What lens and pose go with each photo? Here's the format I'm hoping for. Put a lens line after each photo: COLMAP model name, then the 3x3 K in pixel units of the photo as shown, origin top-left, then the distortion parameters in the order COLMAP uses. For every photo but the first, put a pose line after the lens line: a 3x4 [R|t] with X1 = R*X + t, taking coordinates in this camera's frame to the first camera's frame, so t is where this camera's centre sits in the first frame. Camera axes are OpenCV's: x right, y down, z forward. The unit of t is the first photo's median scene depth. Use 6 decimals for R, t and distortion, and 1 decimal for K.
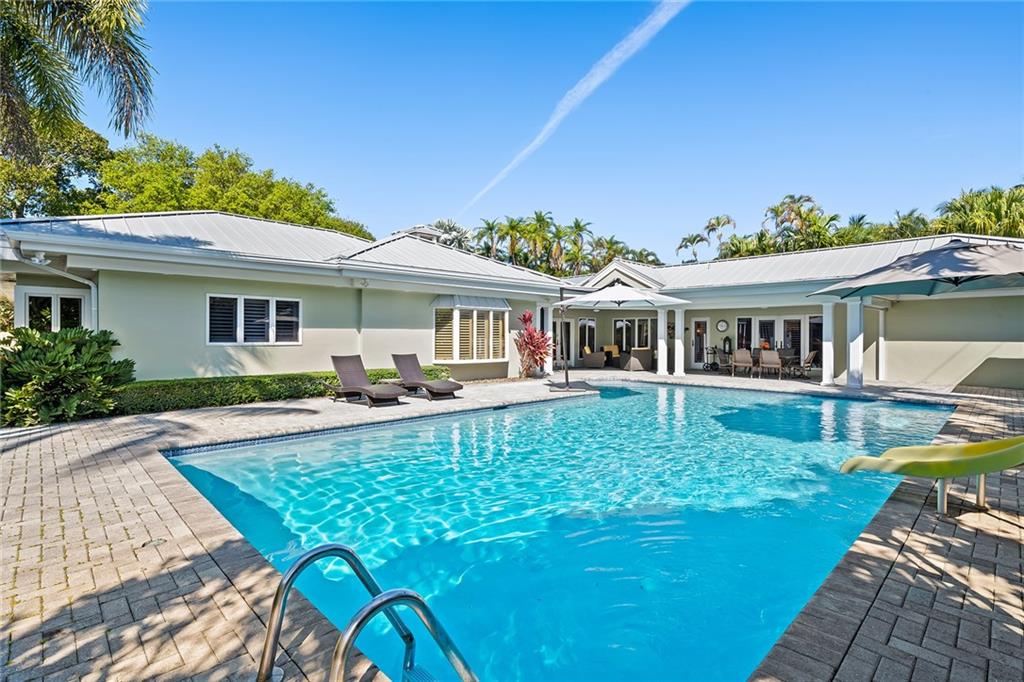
lens RADIAL K [[478.8, 0, 509.3], [0, 478.8, 338.7], [0, 0, 1]] dist [0.001116, 0.000346]
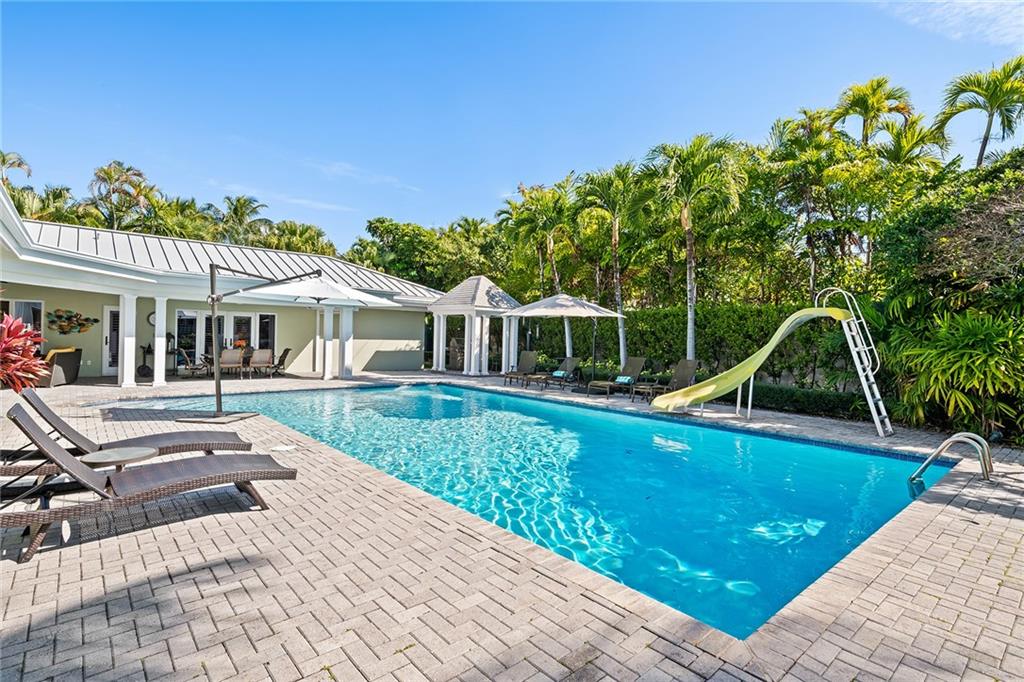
lens RADIAL K [[503.7, 0, 509.1], [0, 503.7, 338.1], [0, 0, 1]] dist [0.005731, -0.000349]
pose [[0.066356, -0.007119, 0.997771, -0.423664], [-0.017459, 0.999813, 0.008294, -0.014237], [-0.997643, -0.017970, 0.066219, 0.413232]]
